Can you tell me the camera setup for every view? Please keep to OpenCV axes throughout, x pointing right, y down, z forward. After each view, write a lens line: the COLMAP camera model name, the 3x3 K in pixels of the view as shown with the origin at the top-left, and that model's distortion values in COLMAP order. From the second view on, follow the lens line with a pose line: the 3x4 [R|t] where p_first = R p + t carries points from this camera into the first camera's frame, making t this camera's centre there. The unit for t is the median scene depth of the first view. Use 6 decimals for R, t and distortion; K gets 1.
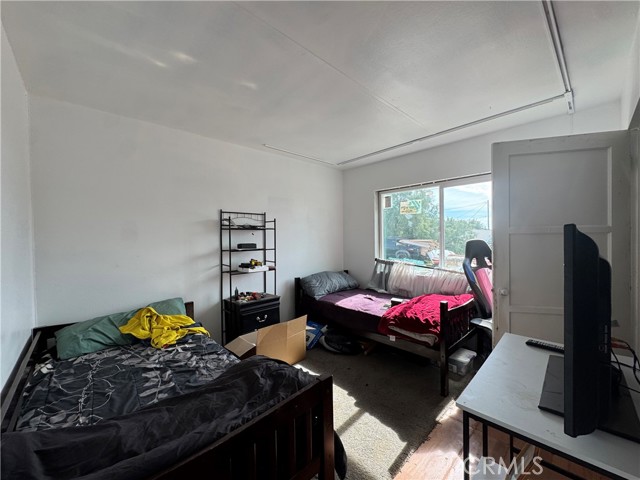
lens RADIAL K [[254.9, 0, 319.9], [0, 254.9, 239.8], [0, 0, 1]] dist [-0.004410, 0.000336]
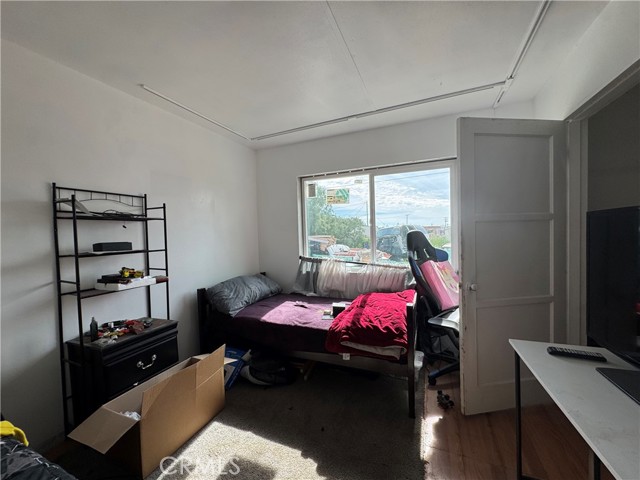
lens RADIAL K [[254.9, 0, 319.7], [0, 254.9, 239.6], [0, 0, 1]] dist [-0.004410, 0.000336]
pose [[0.917813, -0.025915, 0.396165, -0.075416], [0.022429, 0.999658, 0.013431, 0.010574], [-0.396378, -0.003442, 0.918081, 0.253814]]
